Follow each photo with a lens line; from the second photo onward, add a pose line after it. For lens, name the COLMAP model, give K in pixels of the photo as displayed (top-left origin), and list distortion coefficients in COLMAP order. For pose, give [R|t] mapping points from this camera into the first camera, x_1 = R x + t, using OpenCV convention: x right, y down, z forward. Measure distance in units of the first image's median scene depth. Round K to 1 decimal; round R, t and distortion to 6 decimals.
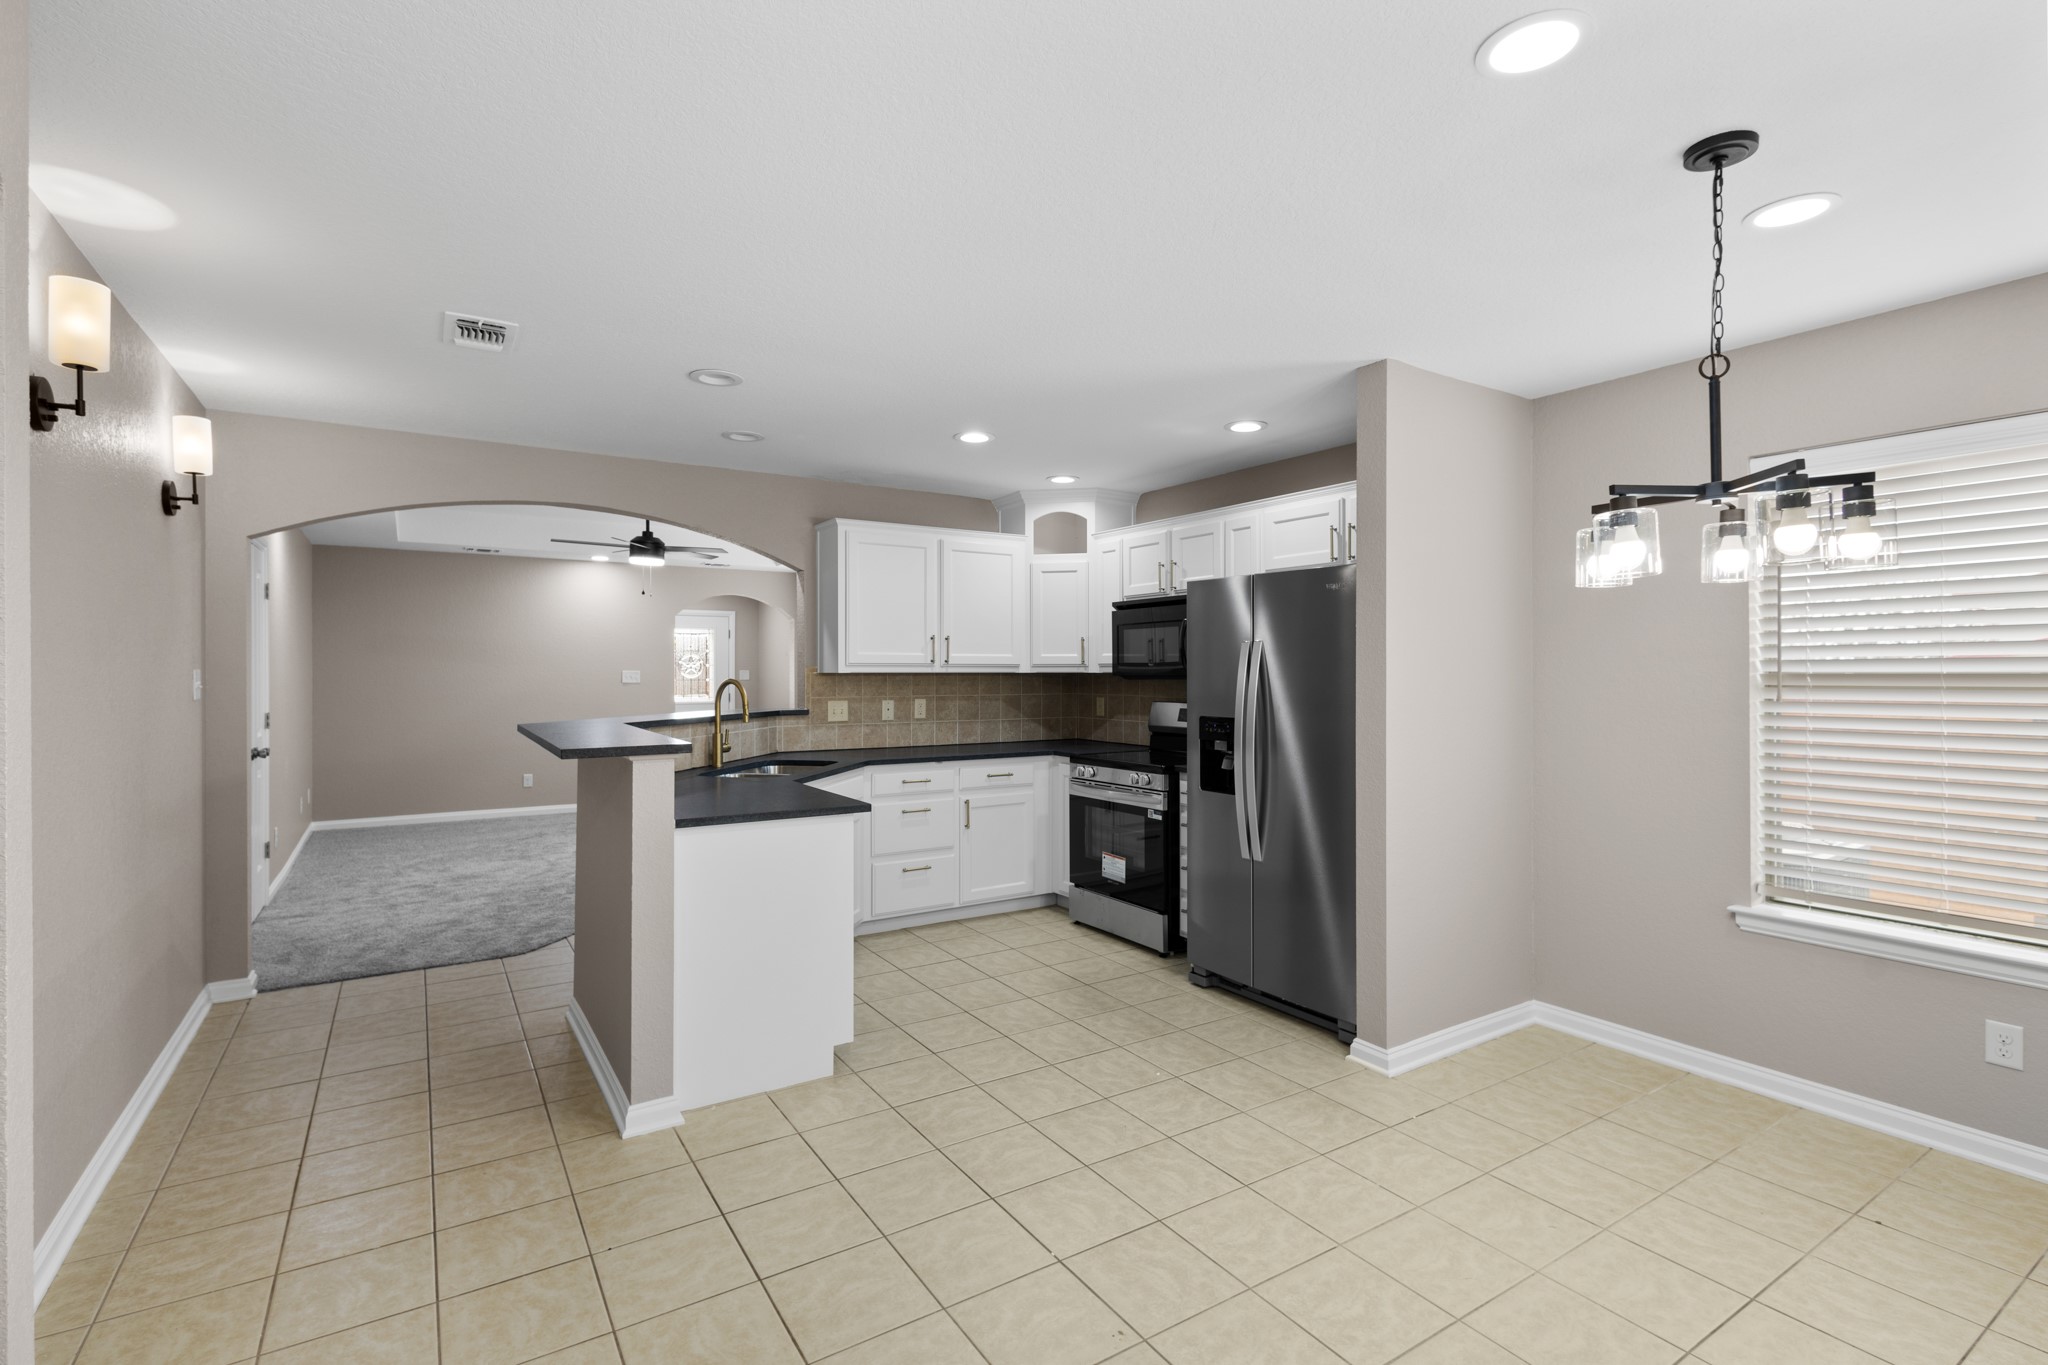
lens RADIAL K [[951.1, 0, 1017.2], [0, 951.1, 685.3], [0, 0, 1]] dist [0.004701, 0.001082]
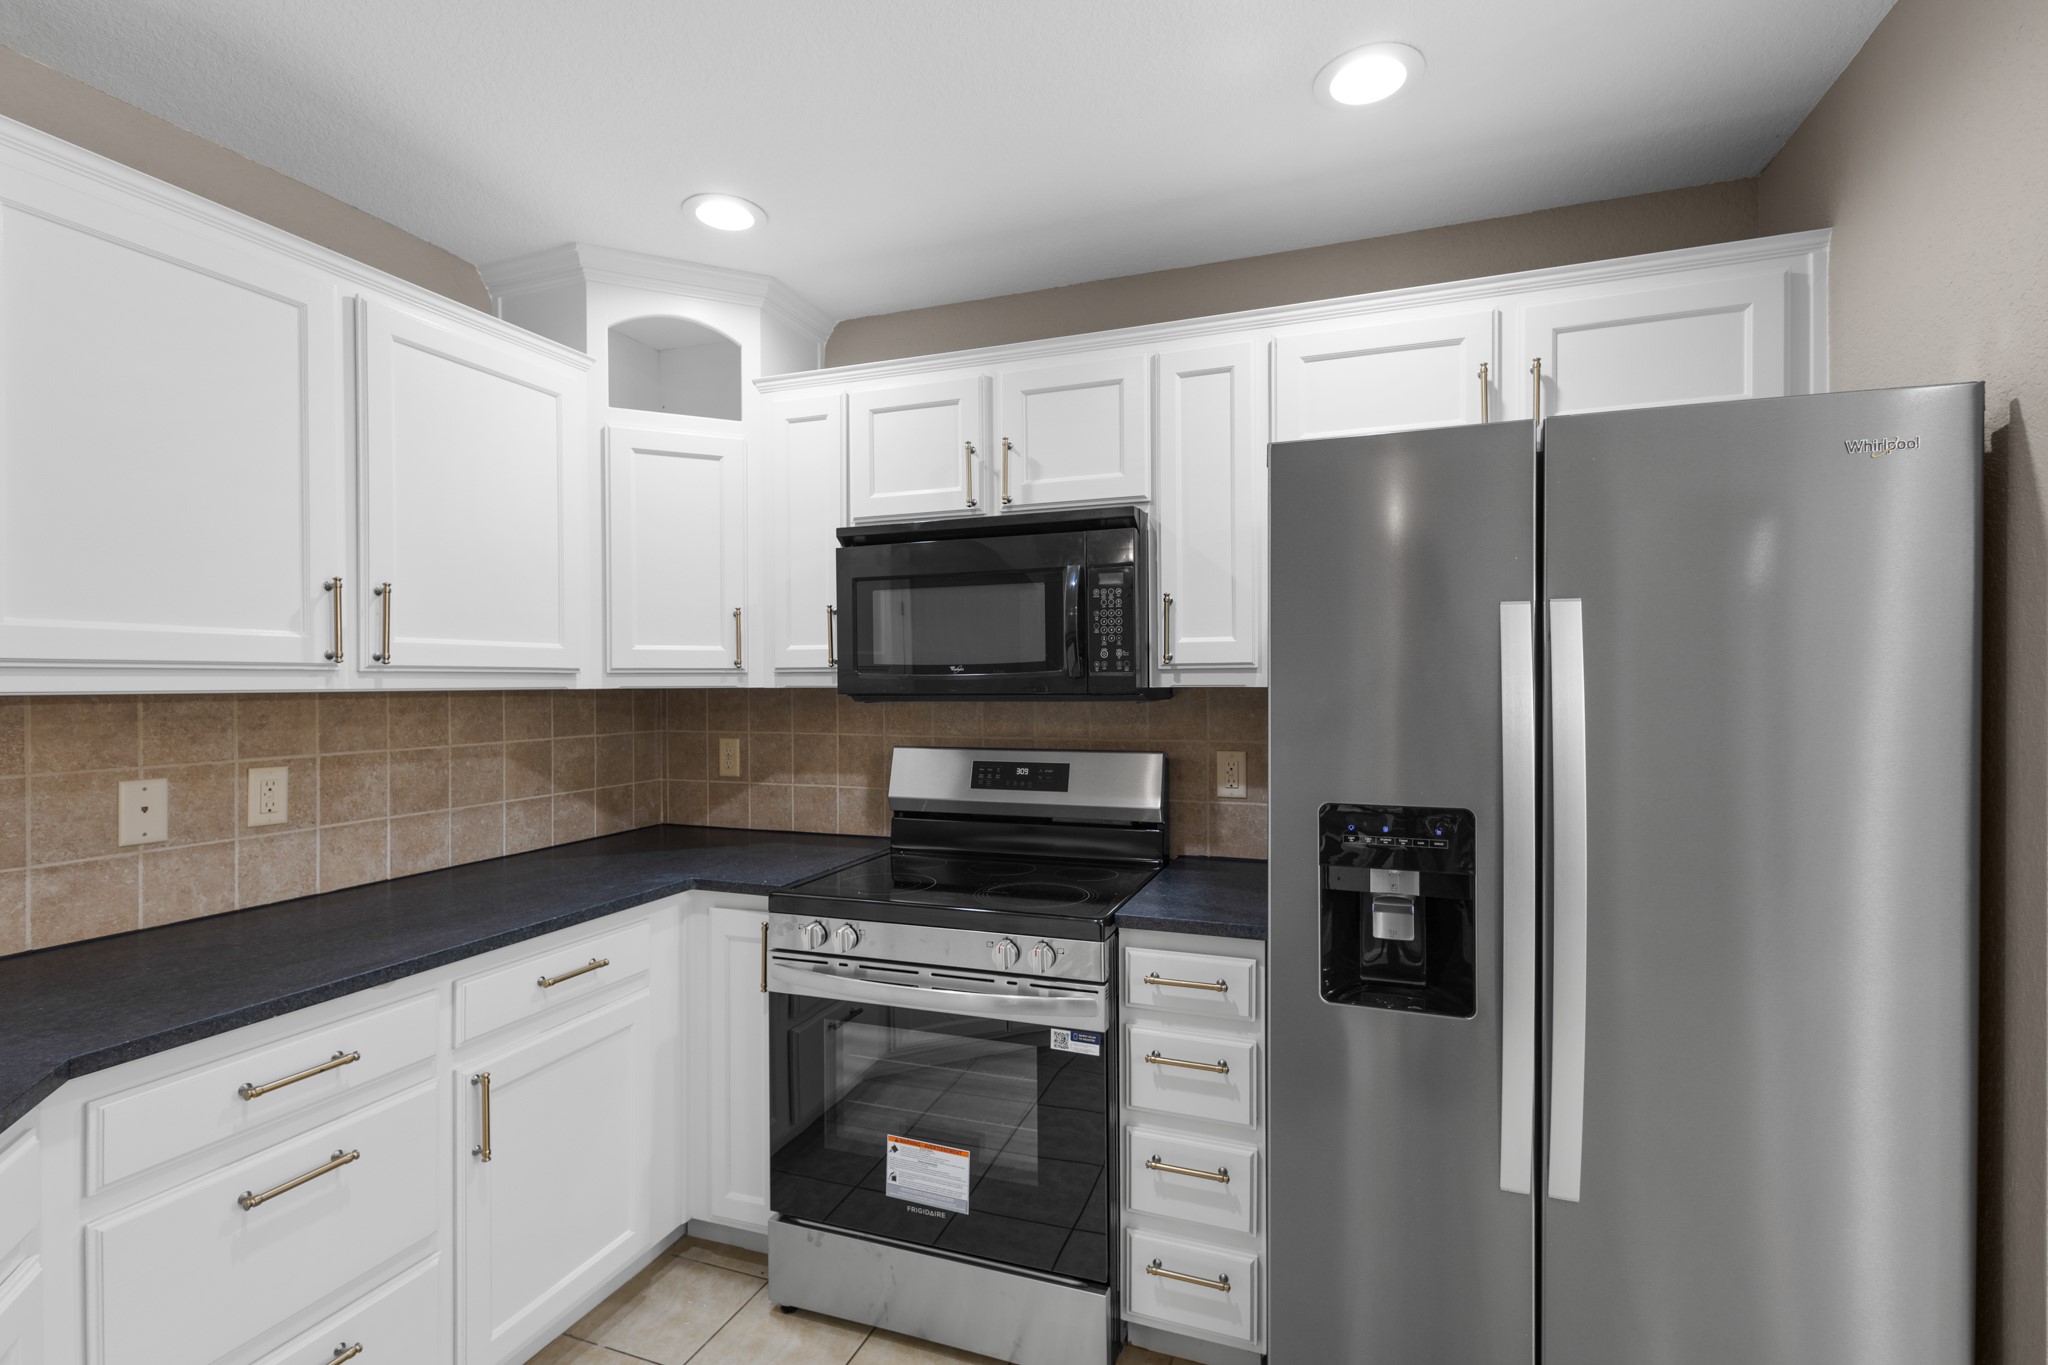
lens RADIAL K [[951.1, 0, 1017.2], [0, 951.1, 685.3], [0, 0, 1]] dist [0.004701, 0.001082]
pose [[0.797977, -0.006743, 0.602650, -0.098038], [0.013097, 0.999895, -0.006154, -0.010291], [-0.602545, 0.012804, 0.797982, 0.588619]]
